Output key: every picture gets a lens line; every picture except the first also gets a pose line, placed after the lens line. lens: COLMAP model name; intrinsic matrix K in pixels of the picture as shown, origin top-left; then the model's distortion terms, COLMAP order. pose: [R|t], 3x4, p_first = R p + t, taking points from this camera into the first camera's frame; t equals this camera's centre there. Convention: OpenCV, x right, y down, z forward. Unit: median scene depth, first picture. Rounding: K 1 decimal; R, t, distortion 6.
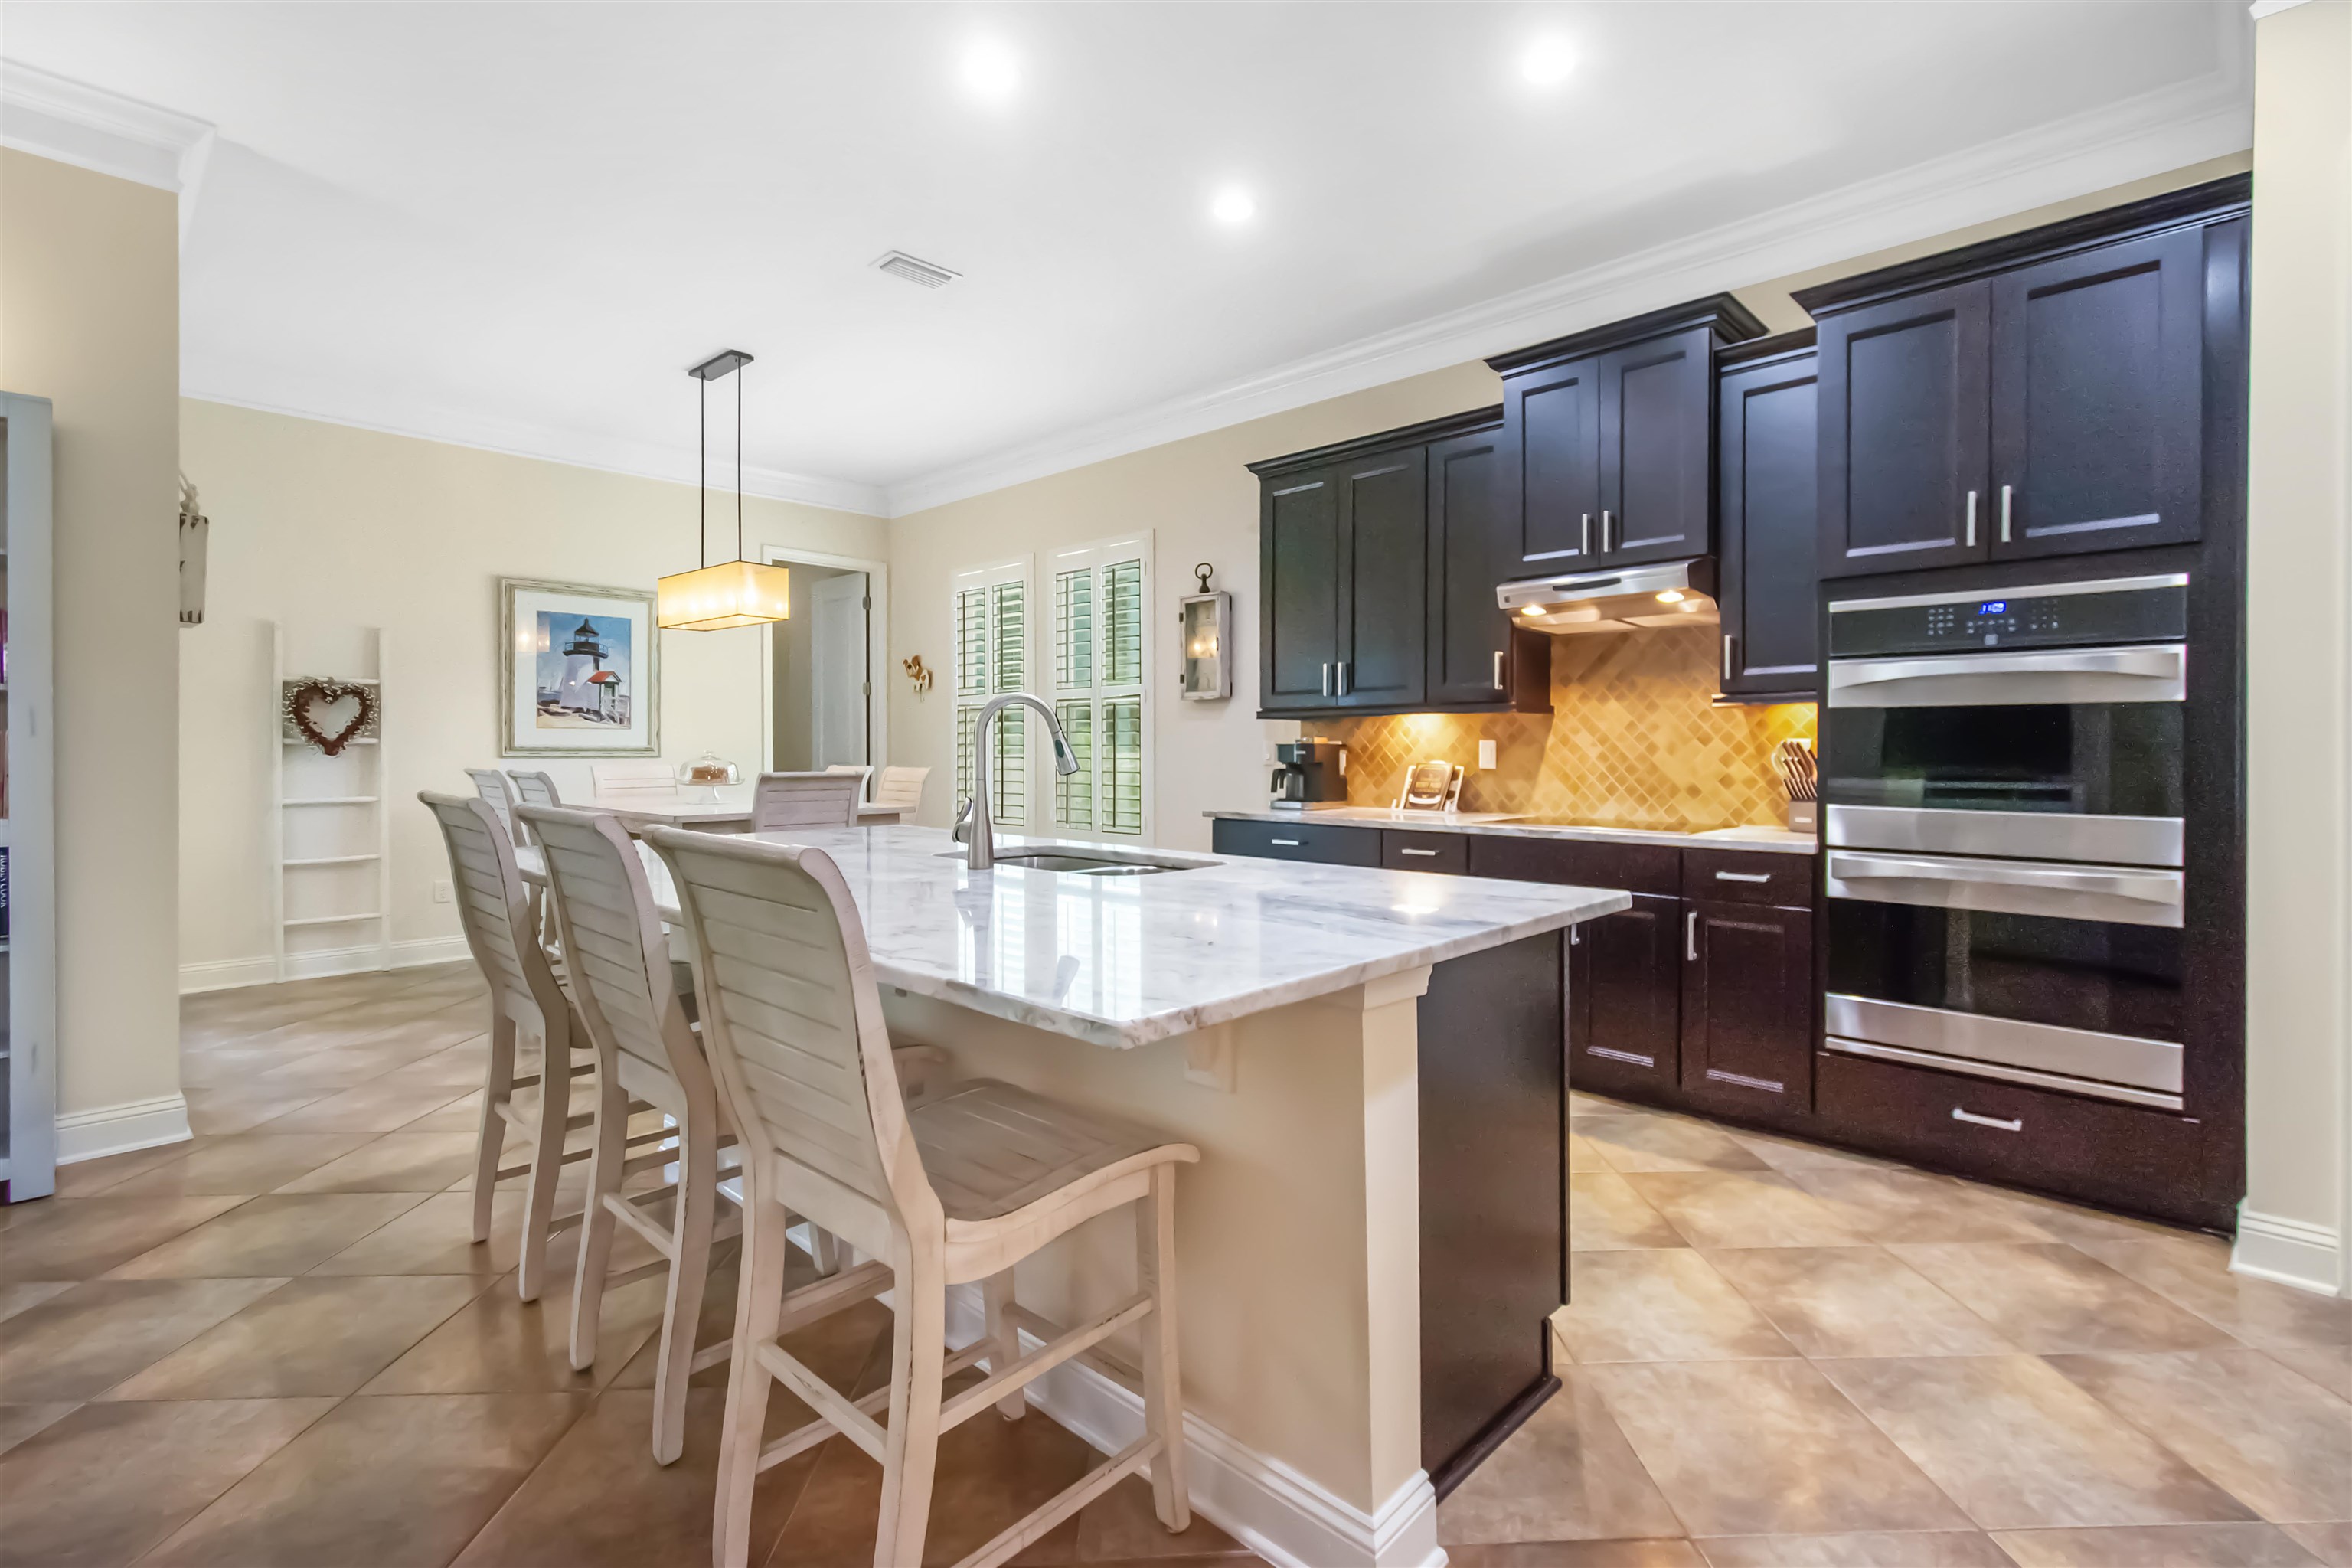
lens RADIAL K [[1073.4, 0, 1189.9], [0, 1073.4, 759.2], [0, 0, 1]] dist [0.009020, -0.002052]
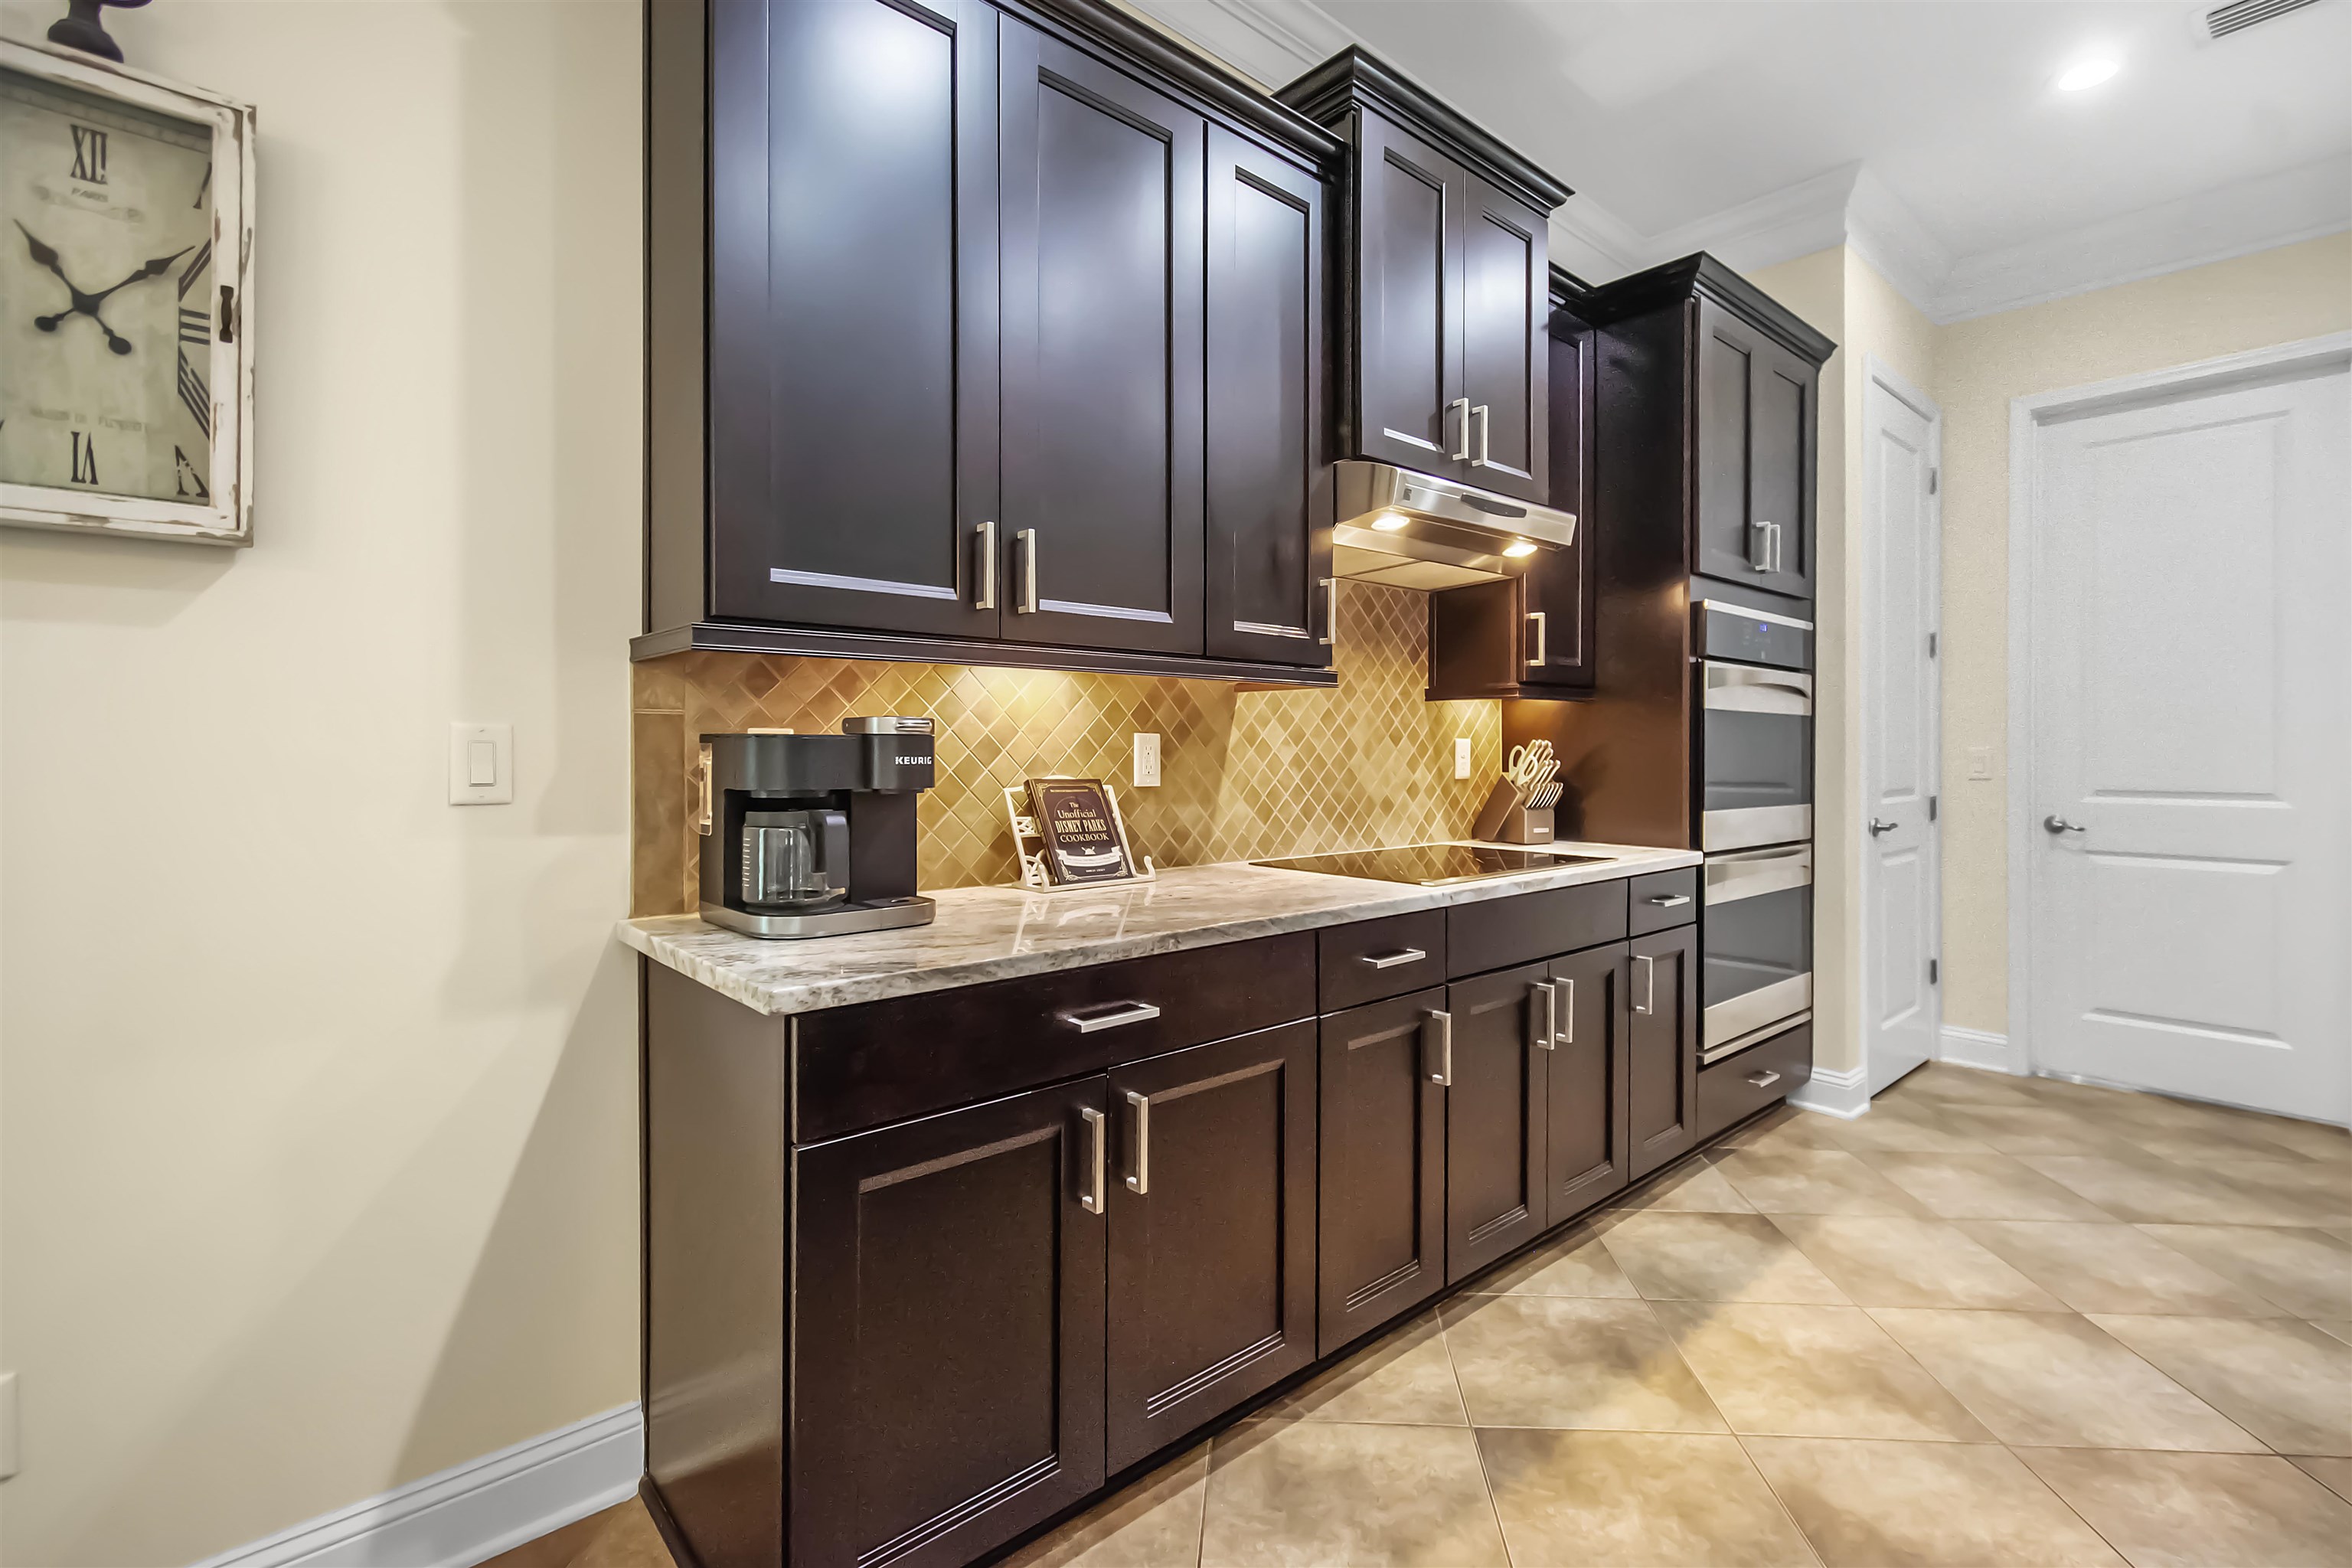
lens RADIAL K [[1073.4, 0, 1235.1], [0, 1073.4, 752.6], [0, 0, 1]] dist [0.009020, -0.002052]
pose [[0.035321, -0.006475, 0.999355, -0.208125], [0.002638, 0.999976, 0.006386, -0.009241], [-0.999373, 0.002410, 0.035338, 0.767576]]
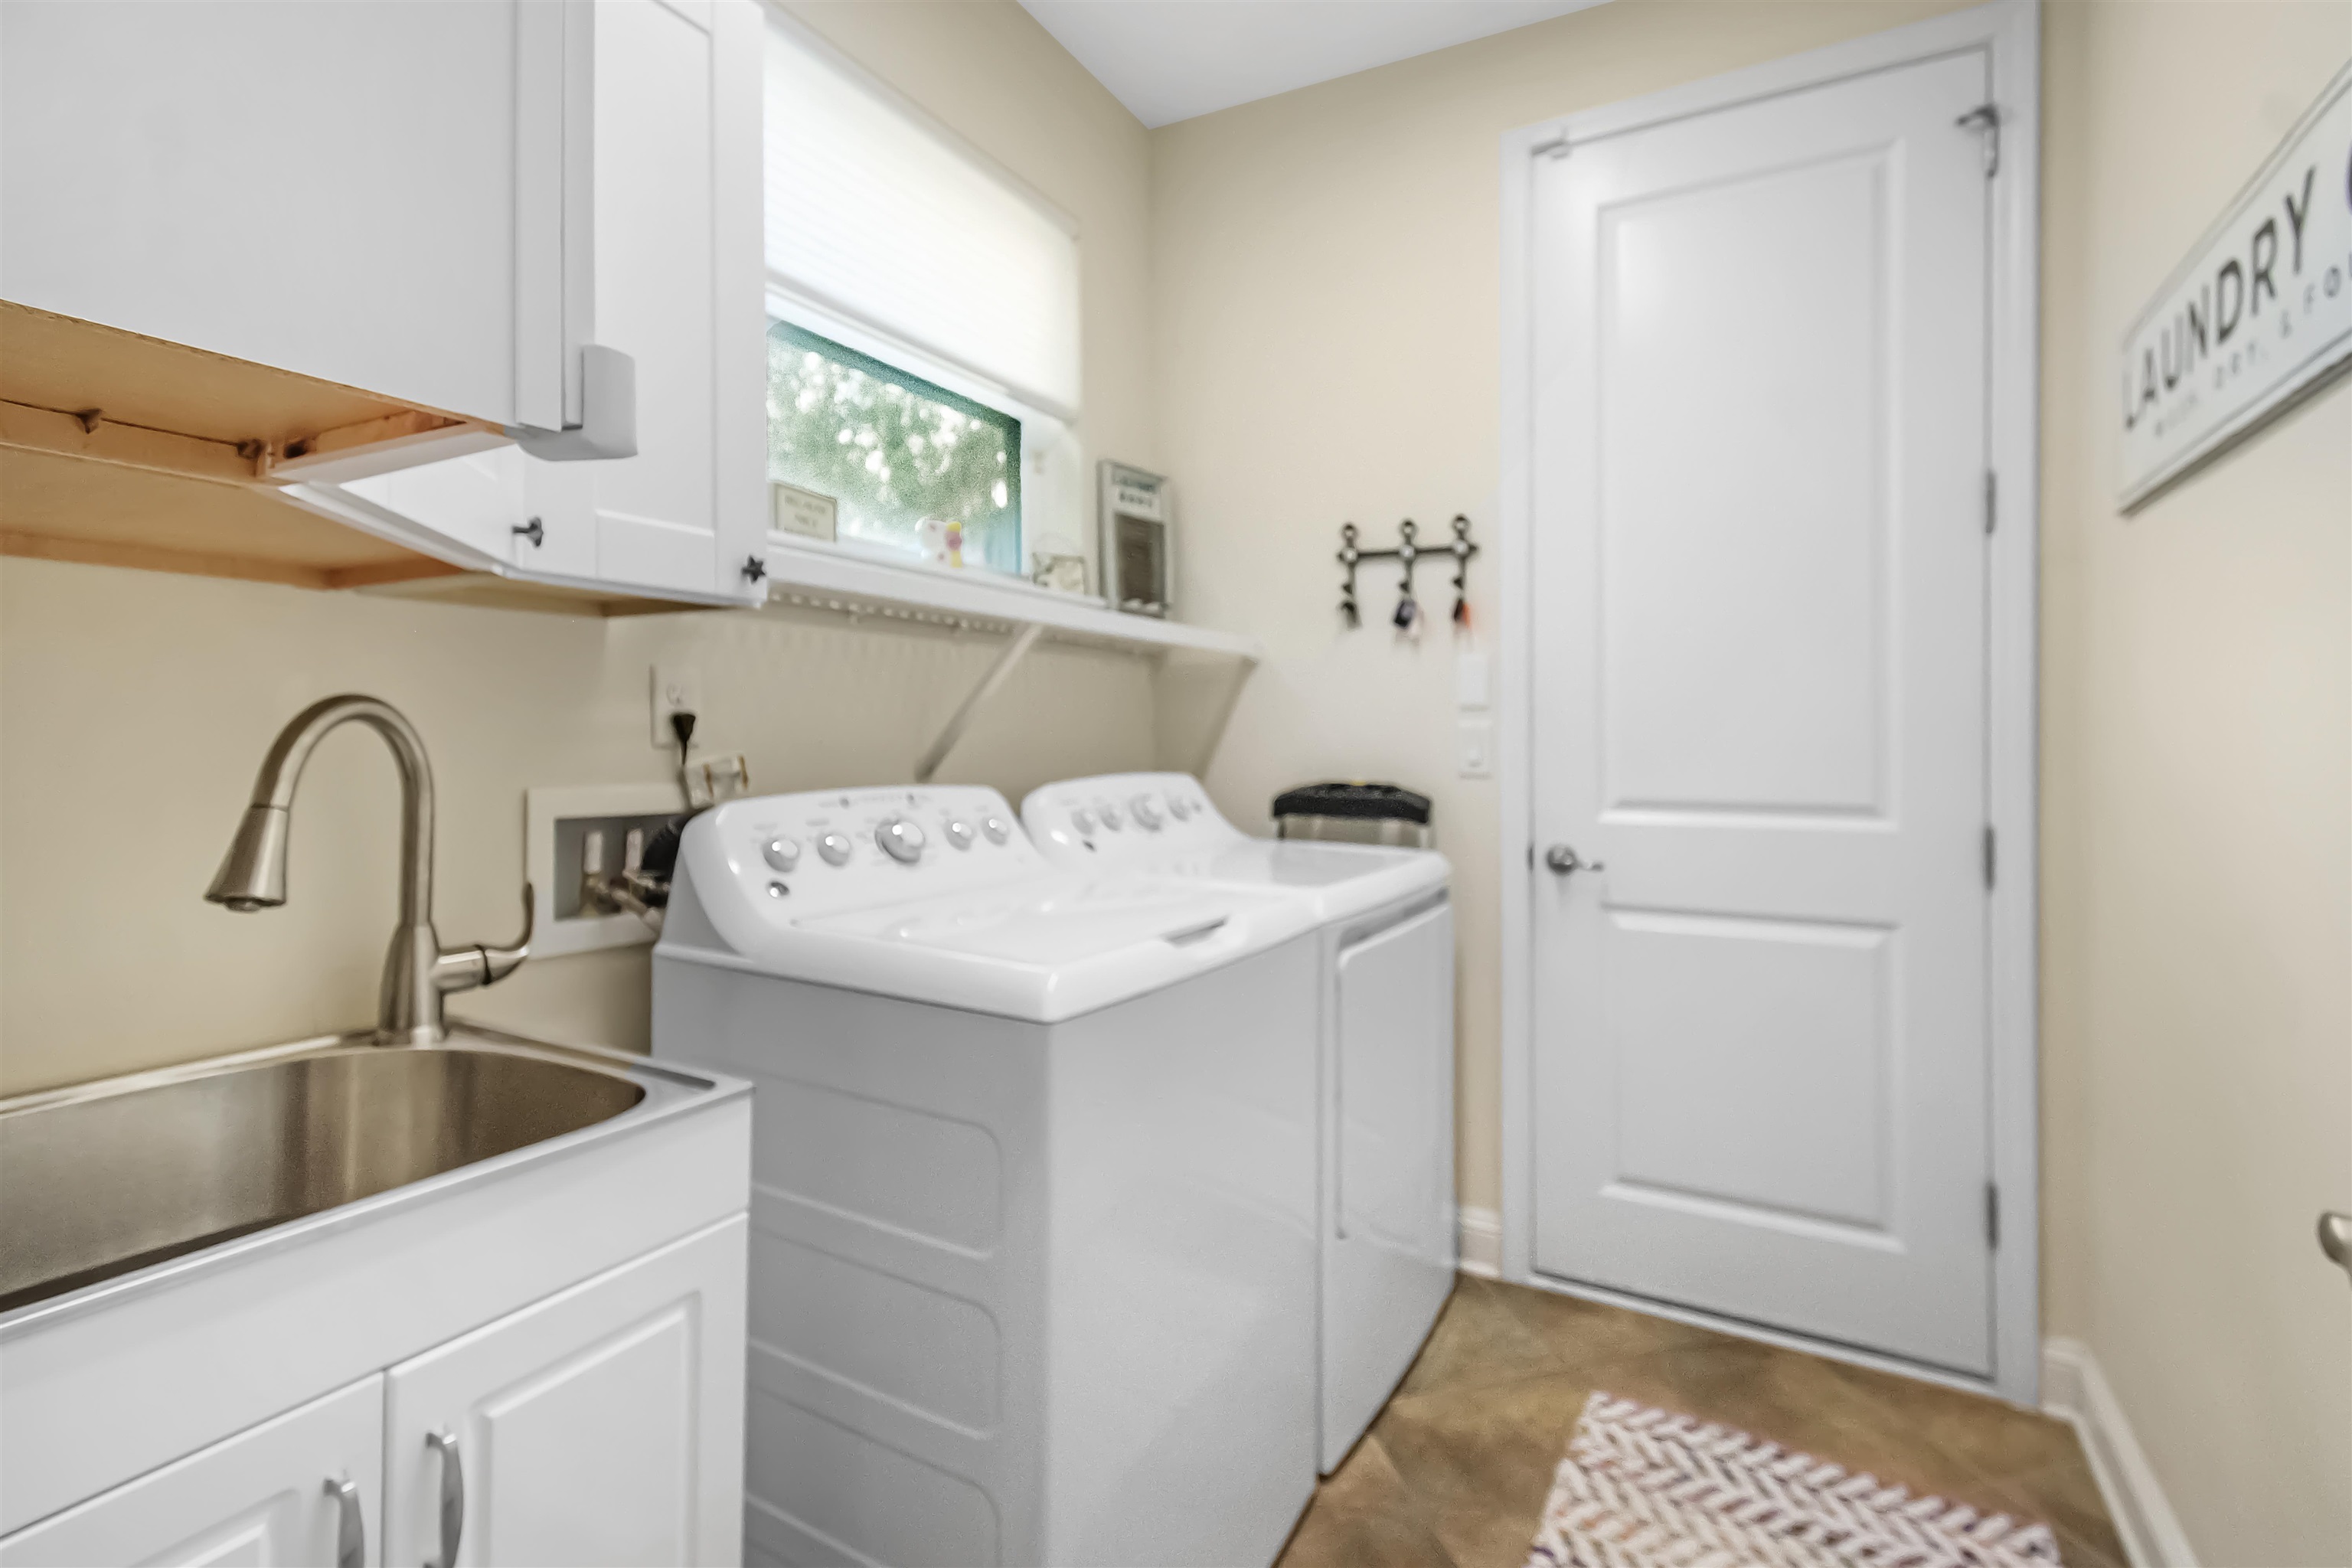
lens RADIAL K [[1073.4, 0, 1226.8], [0, 1073.4, 708.7], [0, 0, 1]] dist [0.009020, -0.002052]
pose [[-0.304720, 0.002768, 0.952438, 0.163452], [-0.000389, 0.999995, -0.003031, -0.012219], [-0.952442, -0.001294, -0.304717, 0.503307]]
